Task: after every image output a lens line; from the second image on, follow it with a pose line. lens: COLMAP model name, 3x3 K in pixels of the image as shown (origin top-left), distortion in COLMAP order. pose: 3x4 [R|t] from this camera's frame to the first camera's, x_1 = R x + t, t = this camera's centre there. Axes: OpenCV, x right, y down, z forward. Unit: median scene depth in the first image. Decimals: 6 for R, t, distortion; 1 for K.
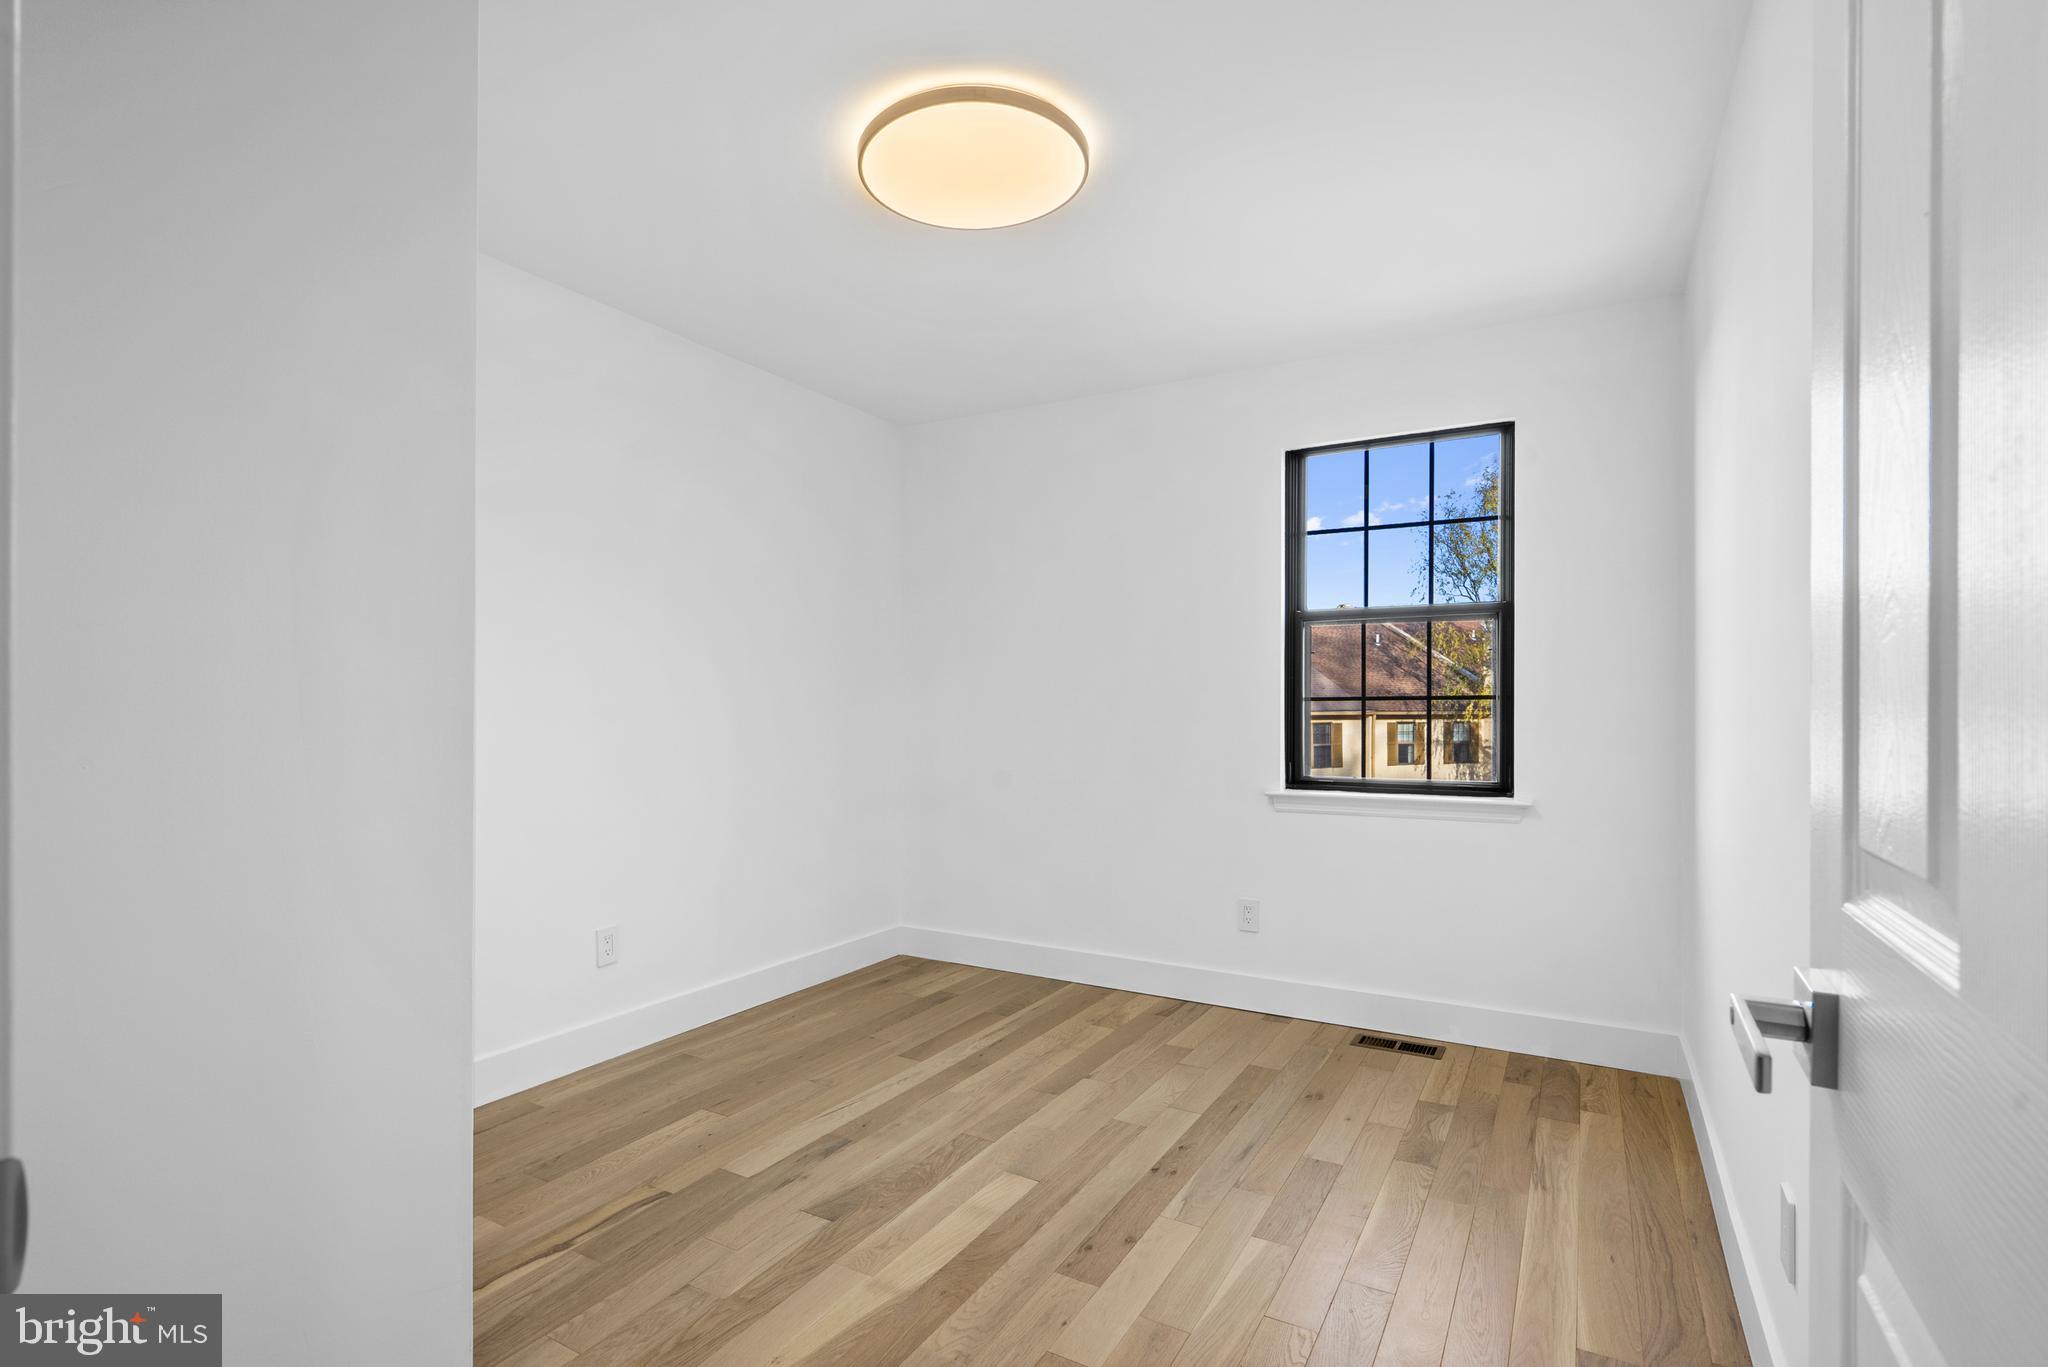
lens RADIAL K [[964.0, 0, 1020.3], [0, 964.0, 693.9], [0, 0, 1]] dist [-0.032016, 0.002771]
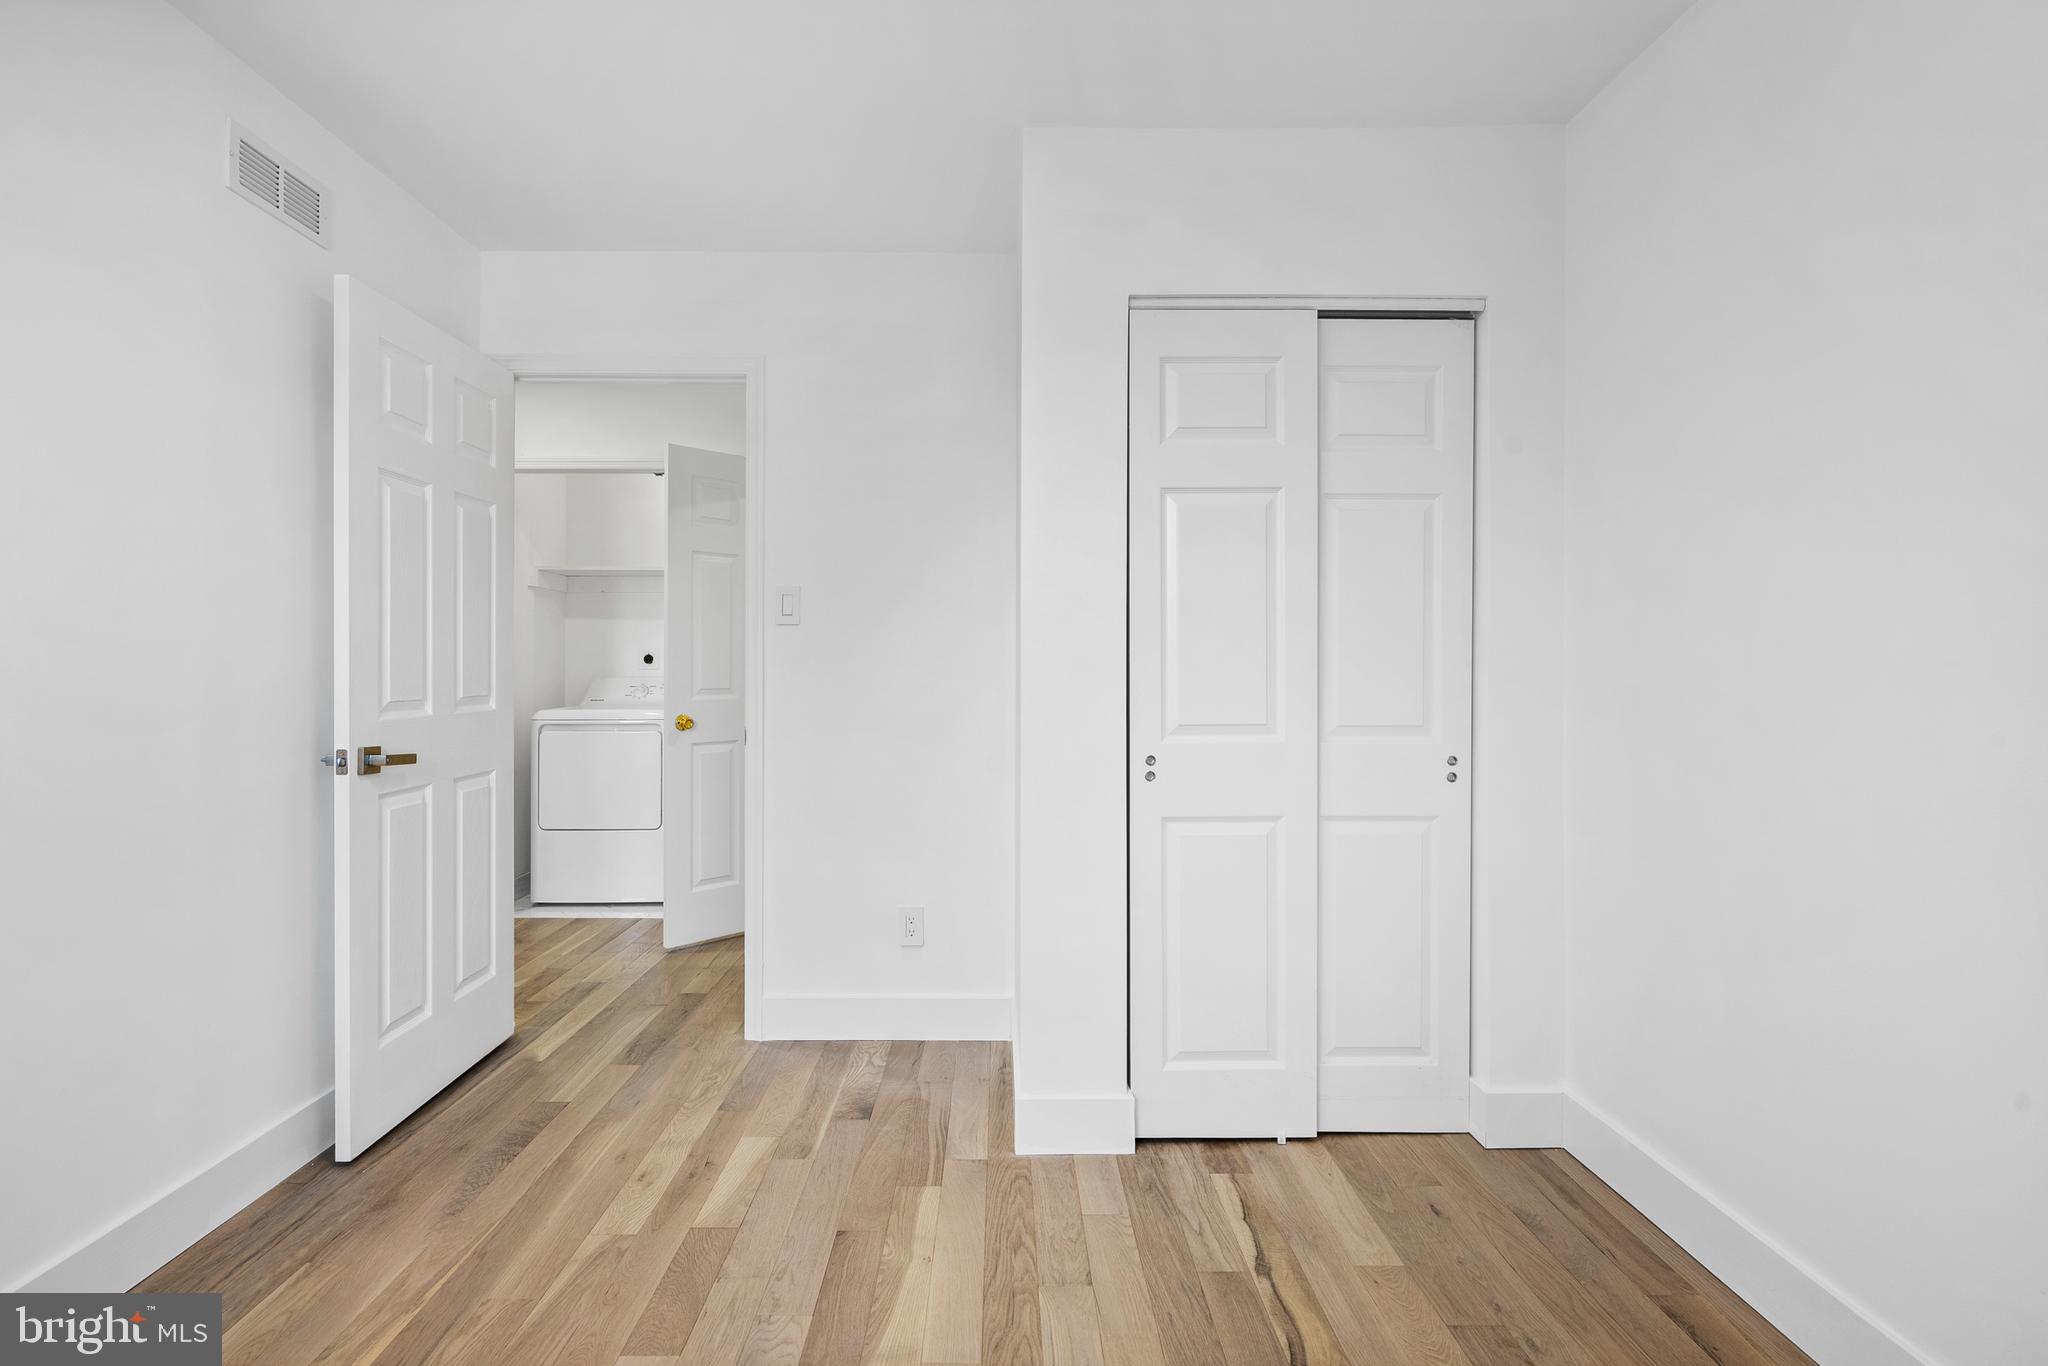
lens RADIAL K [[964.0, 0, 1023.4], [0, 964.0, 674.9], [0, 0, 1]] dist [-0.032016, 0.002771]
pose [[-0.859188, 0.000338, -0.511660, 0.118491], [-0.001023, 0.999997, 0.002379, 0.006912], [0.511659, 0.002568, -0.859185, 1.091093]]
